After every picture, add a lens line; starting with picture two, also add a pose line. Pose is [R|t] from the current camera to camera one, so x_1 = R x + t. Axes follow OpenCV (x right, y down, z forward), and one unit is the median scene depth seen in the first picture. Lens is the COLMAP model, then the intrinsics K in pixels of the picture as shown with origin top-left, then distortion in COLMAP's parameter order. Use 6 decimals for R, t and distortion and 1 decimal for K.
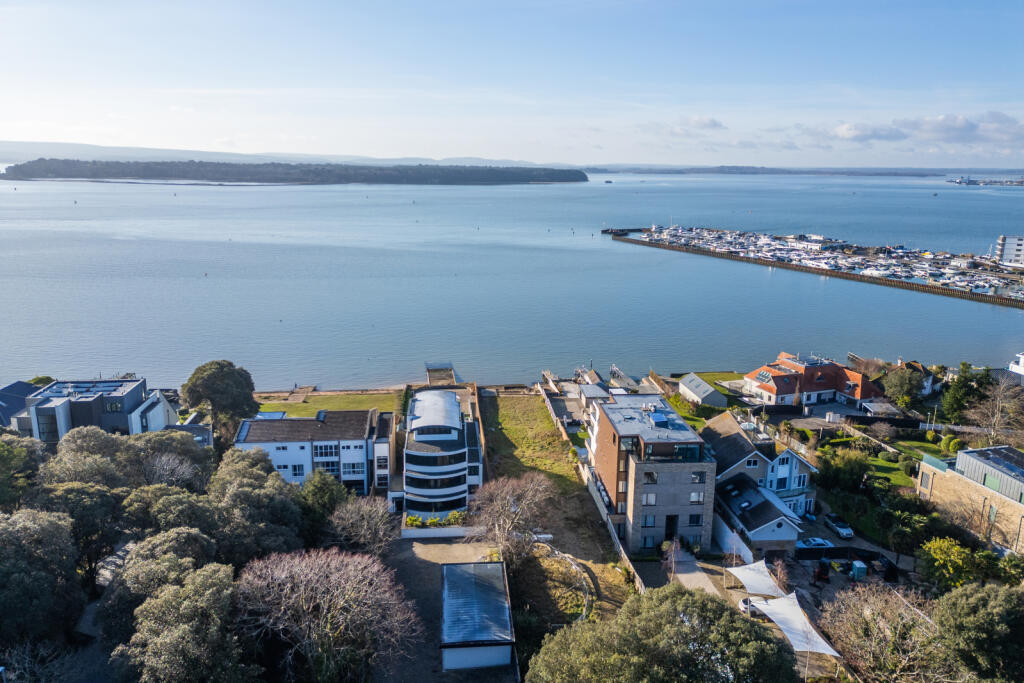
lens RADIAL K [[705.4, 0, 512.0], [0, 705.4, 341.5], [0, 0, 1]] dist [0.084193, -0.090117]
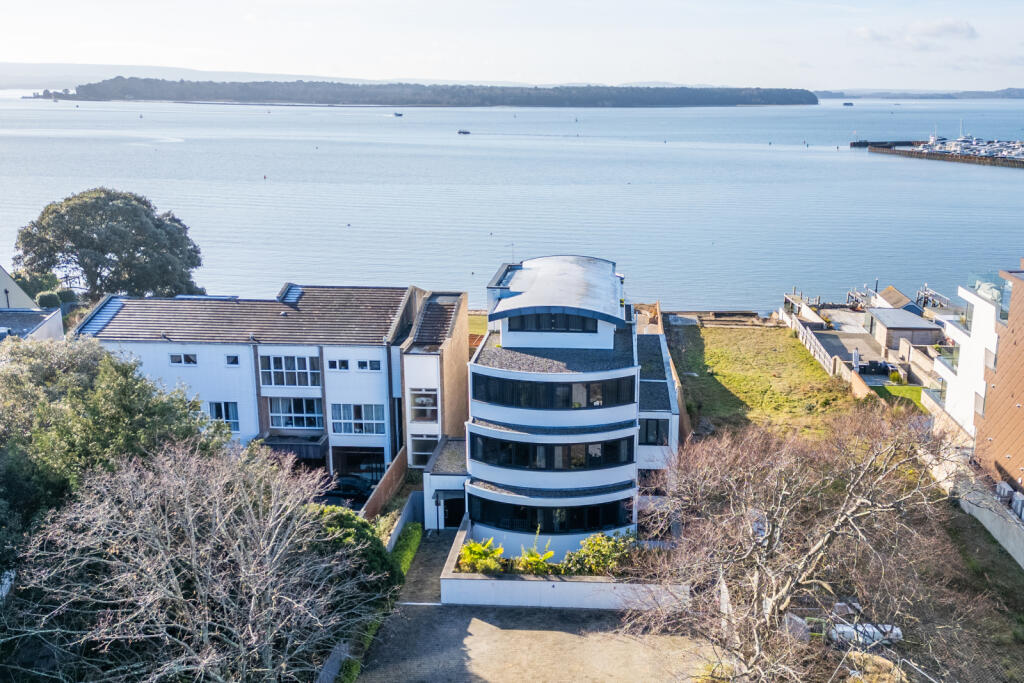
lens RADIAL K [[923.6, 0, 582.1], [0, 923.6, 340.7], [0, 0, 1]] dist [0.113159, -0.153360]
pose [[0.991145, 0.029679, -0.129426, -0.029484], [-0.027839, 0.999484, 0.016008, 0.123356], [0.129834, -0.012263, 0.991460, 0.494612]]
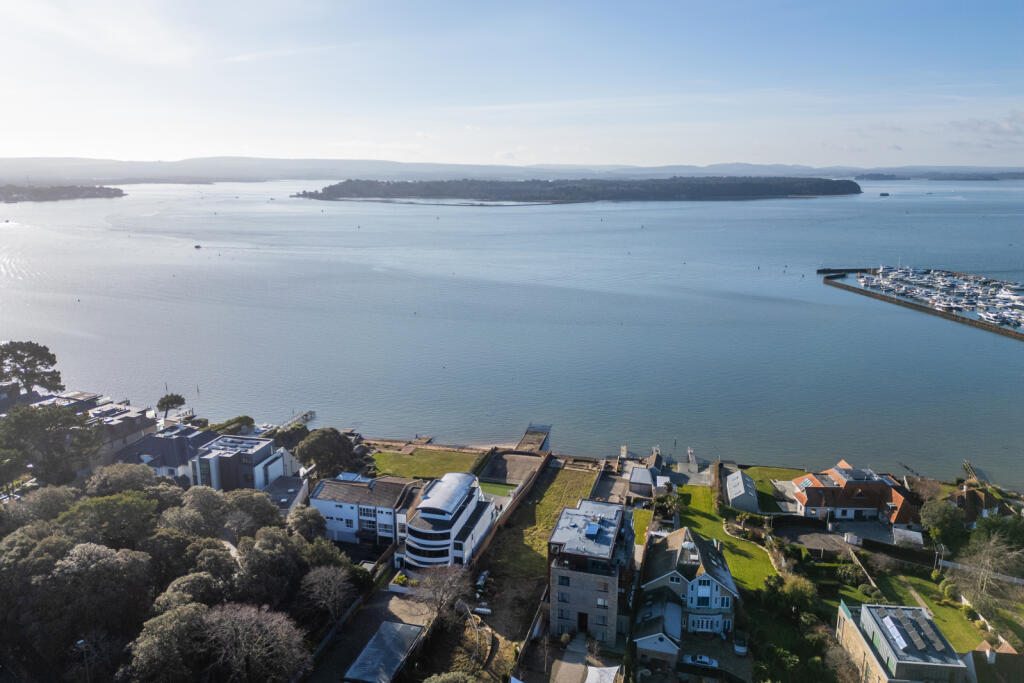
lens RADIAL K [[708.7, 0, 512.0], [0, 708.7, 341.5], [0, 0, 1]] dist [0.073515, -0.084457]
pose [[0.936075, 0.068621, -0.345044, 0.449517], [-0.071809, 0.997412, 0.003551, -0.198962], [0.344395, 0.021453, 0.938580, -0.201647]]
